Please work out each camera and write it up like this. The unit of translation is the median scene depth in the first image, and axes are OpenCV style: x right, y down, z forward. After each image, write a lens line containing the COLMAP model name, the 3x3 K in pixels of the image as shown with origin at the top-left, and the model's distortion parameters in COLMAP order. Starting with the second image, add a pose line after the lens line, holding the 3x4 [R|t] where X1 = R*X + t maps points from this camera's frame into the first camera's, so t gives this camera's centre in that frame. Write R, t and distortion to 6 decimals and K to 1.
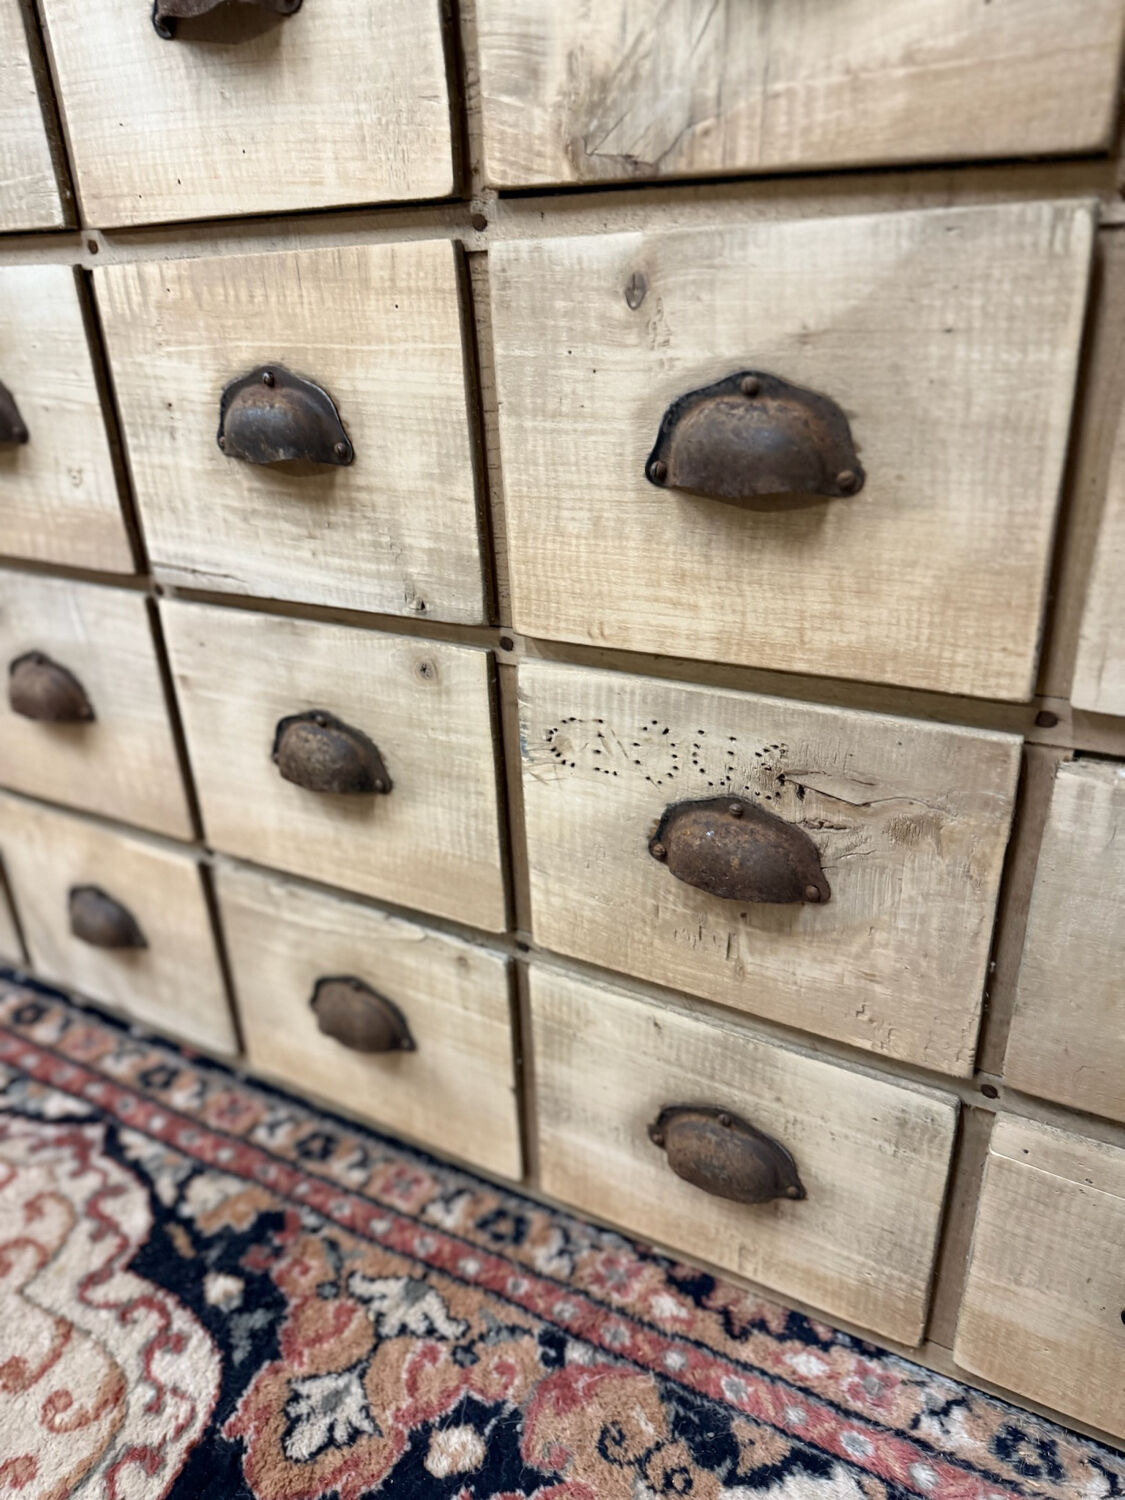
lens RADIAL K [[1070.8, 0, 543.8], [0, 1070.8, 750.6], [0, 0, 1]] dist [0.038472, -0.060996]
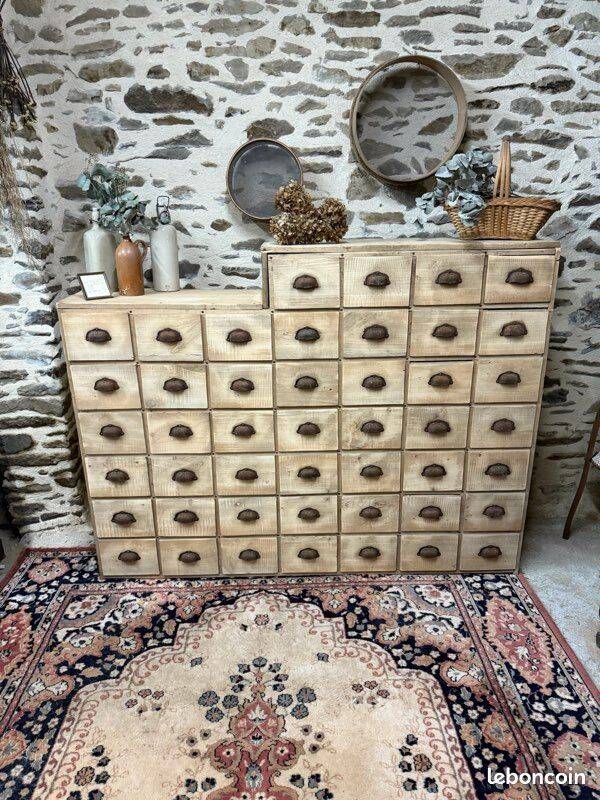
lens RADIAL K [[561.0, 0, 299.4], [0, 561.0, 402.1], [0, 0, 1]] dist [0.051858, -0.059080]
pose [[0.859278, -0.146176, 0.490177, -1.995093], [0.201859, 0.977426, -0.062379, -0.507790], [-0.469993, 0.152547, 0.869388, -2.322091]]
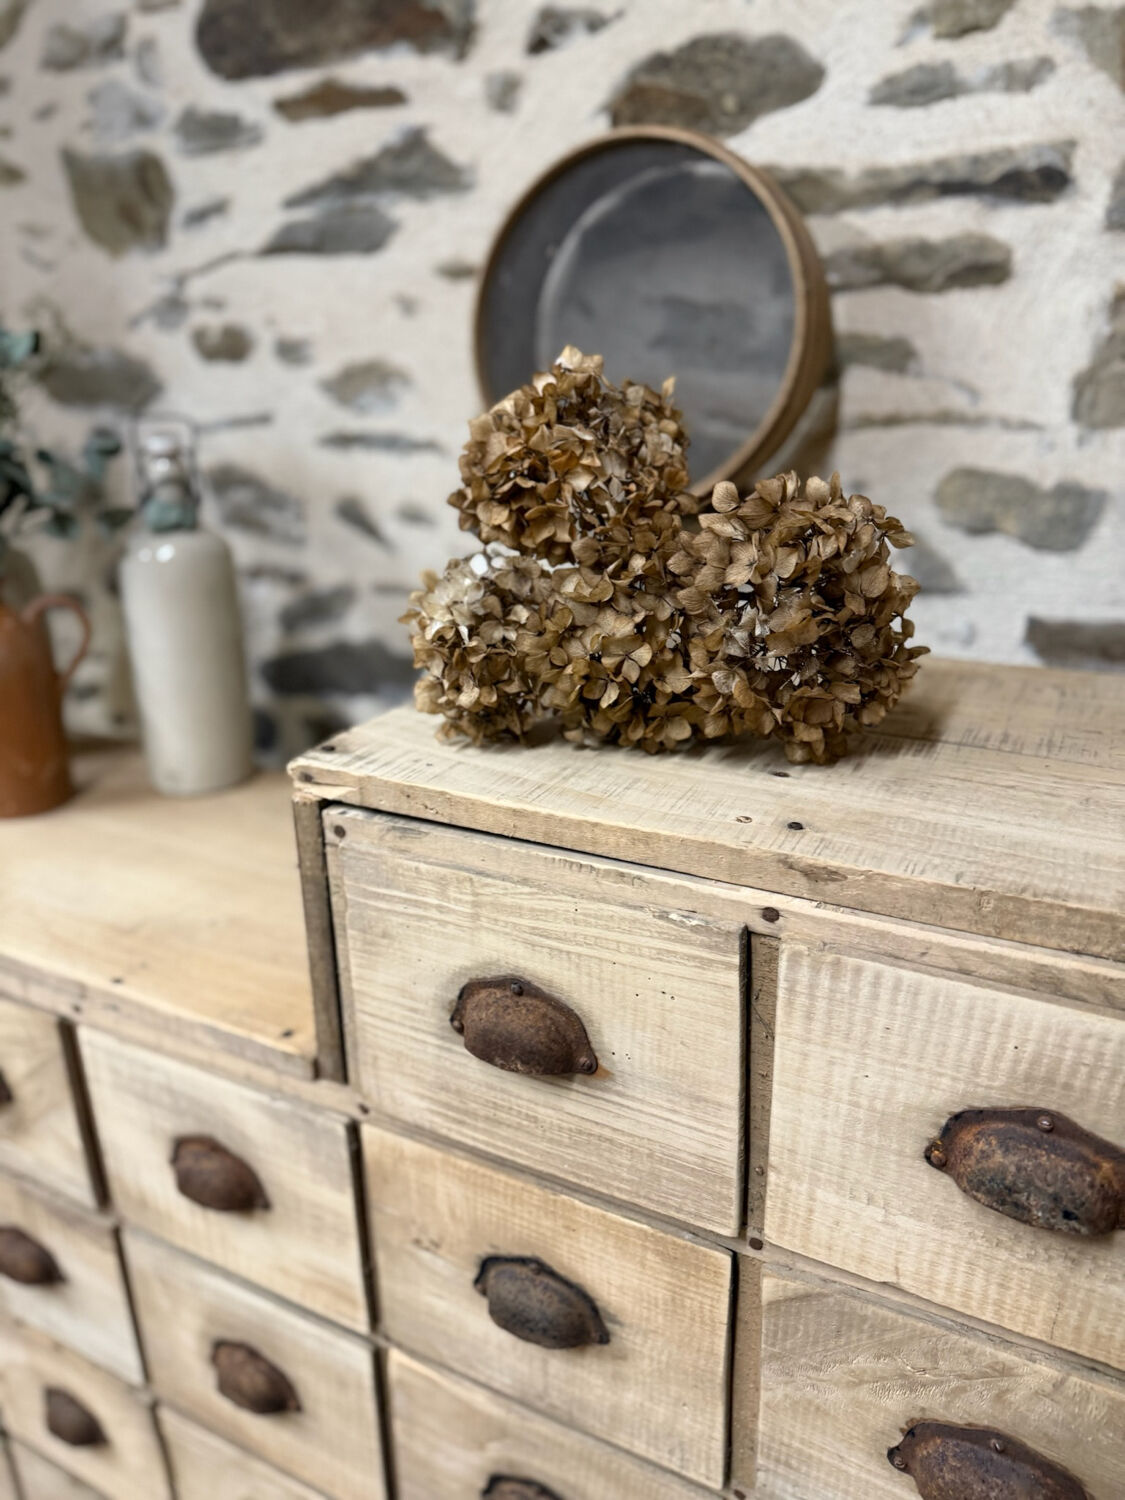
lens RADIAL K [[1063.3, 0, 562.5], [0, 1063.3, 744.5], [0, 0, 1]] dist [0.058343, -0.074236]
pose [[0.998986, 0.002638, 0.044945, -0.280243], [0.001716, 0.995326, -0.096558, -1.531540], [-0.044990, 0.096537, 0.994312, -0.577673]]
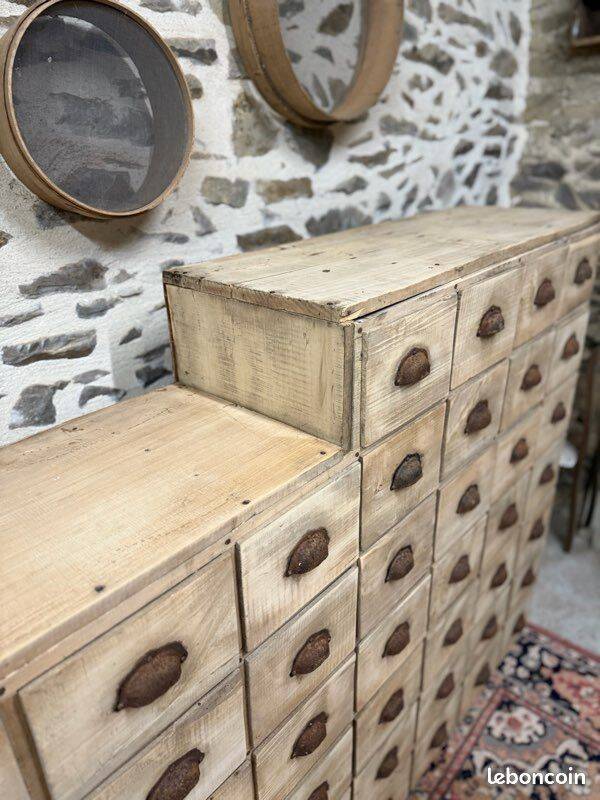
lens RADIAL K [[568.0, 0, 297.8], [0, 568.0, 402.5], [0, 0, 1]] dist [0.043585, -0.058237]
pose [[0.212405, -0.392762, 0.894775, -1.610161], [0.432347, 0.858941, 0.274401, -1.805278], [-0.876334, 0.328569, 0.352253, 0.158314]]
